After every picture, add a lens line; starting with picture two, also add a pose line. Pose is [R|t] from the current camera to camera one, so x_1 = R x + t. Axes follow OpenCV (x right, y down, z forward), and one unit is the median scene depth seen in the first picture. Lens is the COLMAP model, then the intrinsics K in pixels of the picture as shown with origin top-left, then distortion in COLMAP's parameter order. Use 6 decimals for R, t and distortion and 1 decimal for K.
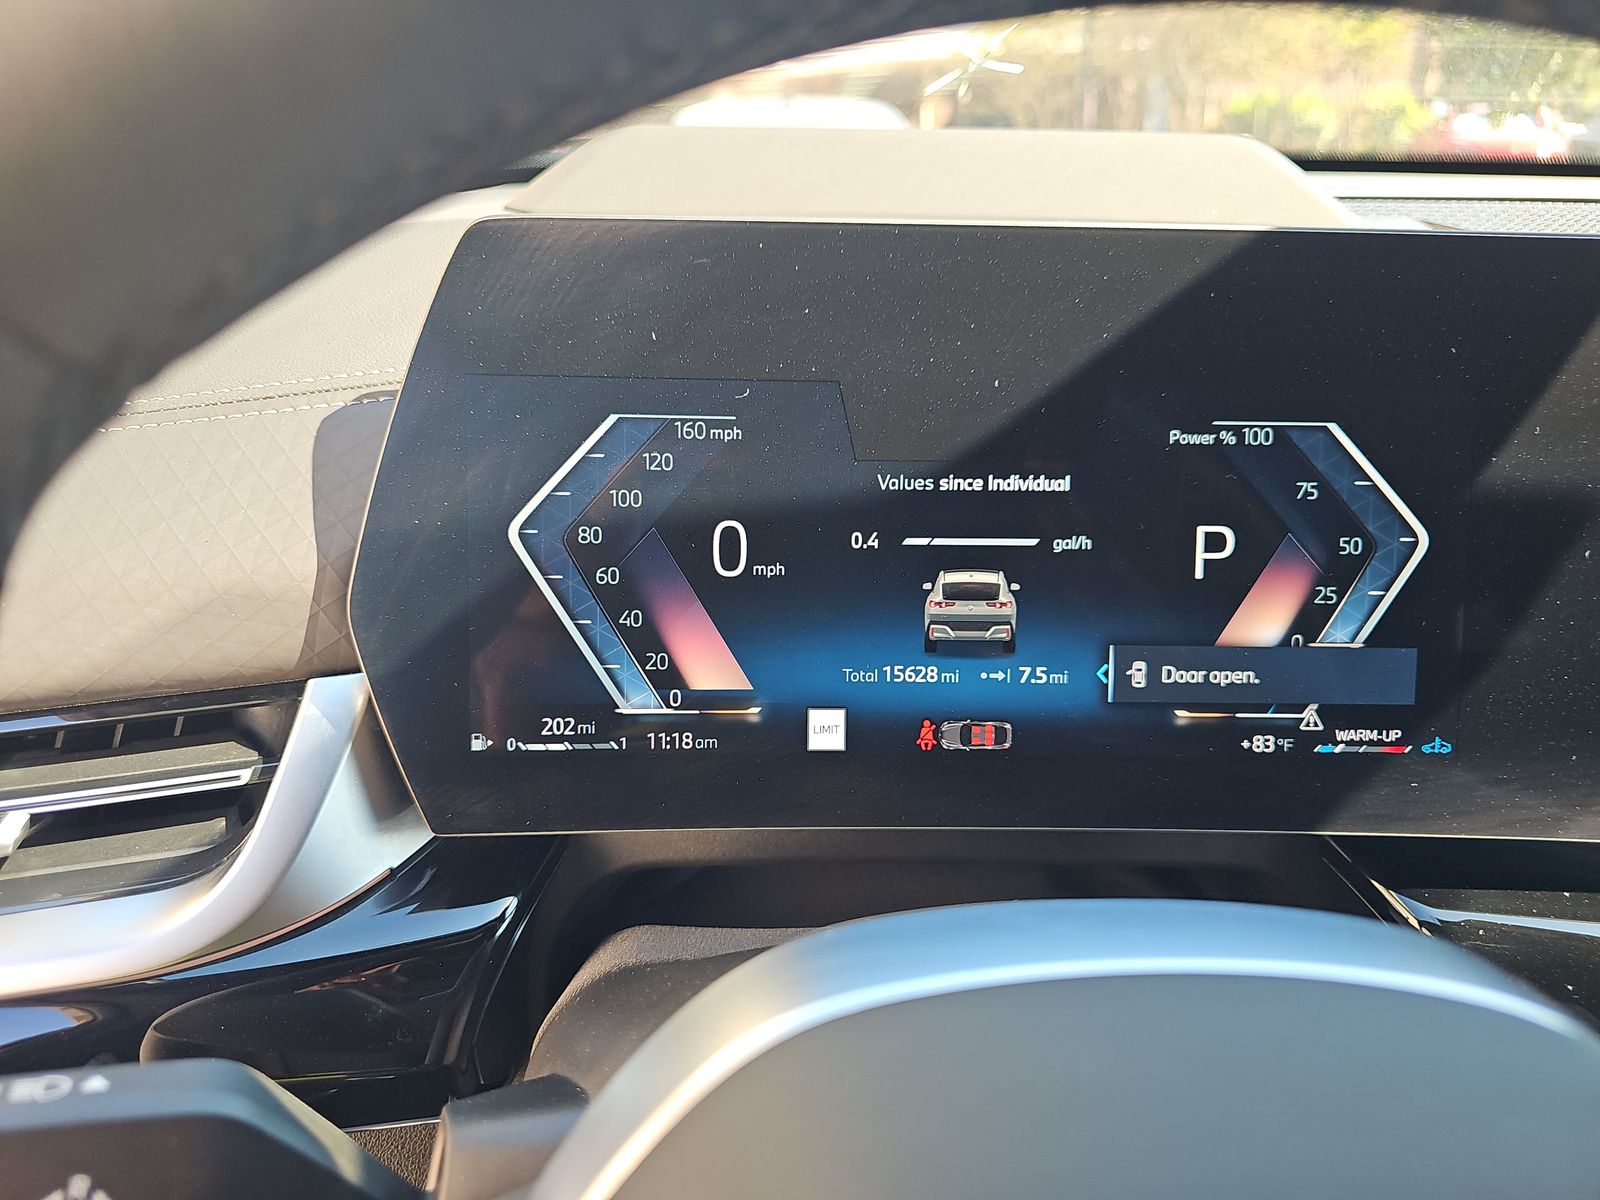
lens RADIAL K [[1064.0, 0, 798.3], [0, 1064.0, 589.9], [0, 0, 1]] dist [0.022840, -0.015024]
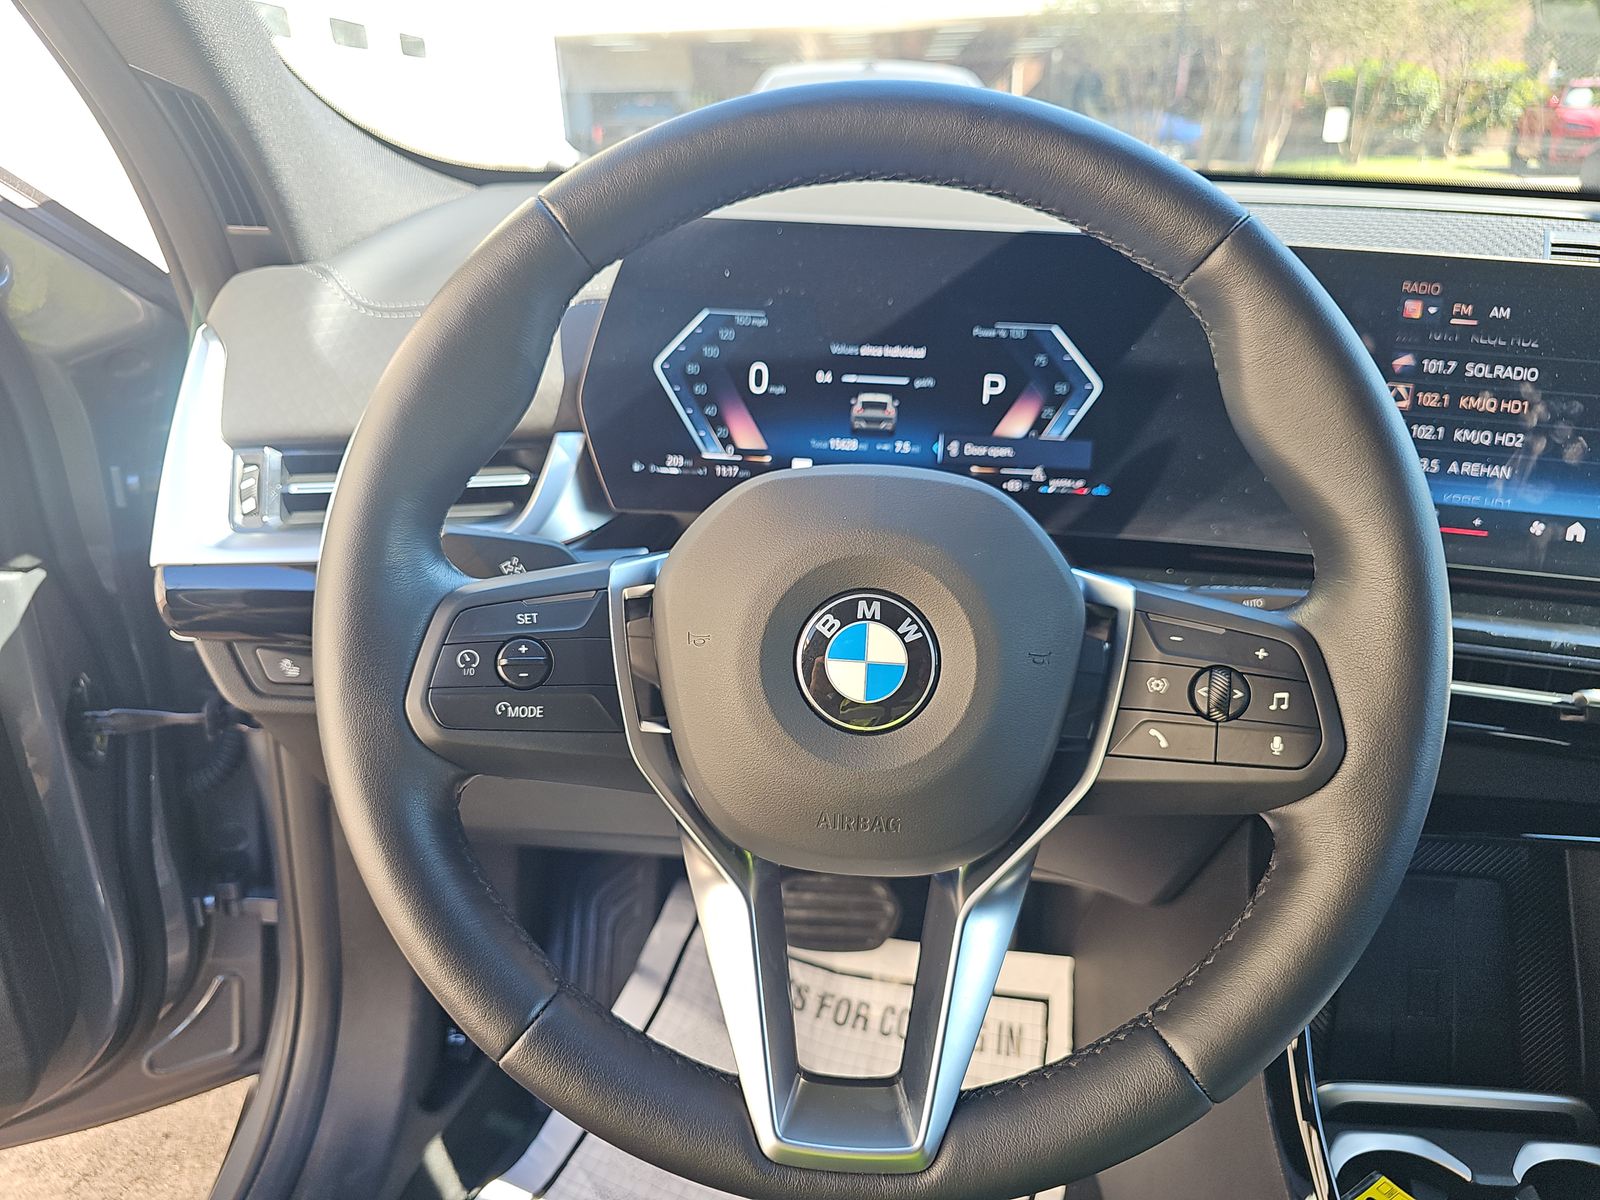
lens RADIAL K [[1064.0, 0, 803.8], [0, 1064.0, 608.5], [0, 0, 1]] dist [0.022840, -0.015024]
pose [[0.997045, 0.049871, -0.058437, 0.165723], [-0.046827, 0.997530, 0.052348, 0.293856], [0.060904, -0.049456, 0.996918, -1.085141]]
